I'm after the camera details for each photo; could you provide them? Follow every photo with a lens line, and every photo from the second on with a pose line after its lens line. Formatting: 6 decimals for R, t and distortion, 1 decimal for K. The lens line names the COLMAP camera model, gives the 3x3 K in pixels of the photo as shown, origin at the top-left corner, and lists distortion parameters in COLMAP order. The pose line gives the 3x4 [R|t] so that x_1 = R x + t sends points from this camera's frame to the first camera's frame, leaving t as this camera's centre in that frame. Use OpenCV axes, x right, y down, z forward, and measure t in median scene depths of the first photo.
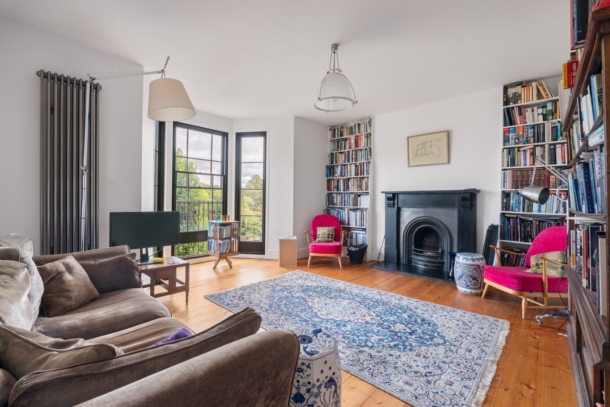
lens RADIAL K [[266.0, 0, 304.1], [0, 266.0, 197.8], [0, 0, 1]] dist [-0.004479, 0.000181]
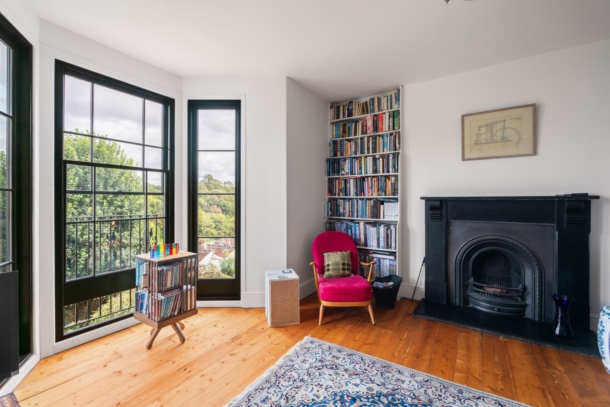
lens RADIAL K [[266.0, 0, 306.4], [0, 266.0, 201.3], [0, 0, 1]] dist [-0.004479, 0.000181]
pose [[0.984839, -0.010015, 0.173181, -0.111778], [0.007830, 0.999881, 0.013291, -0.024880], [-0.173294, -0.011734, 0.984800, 0.405073]]
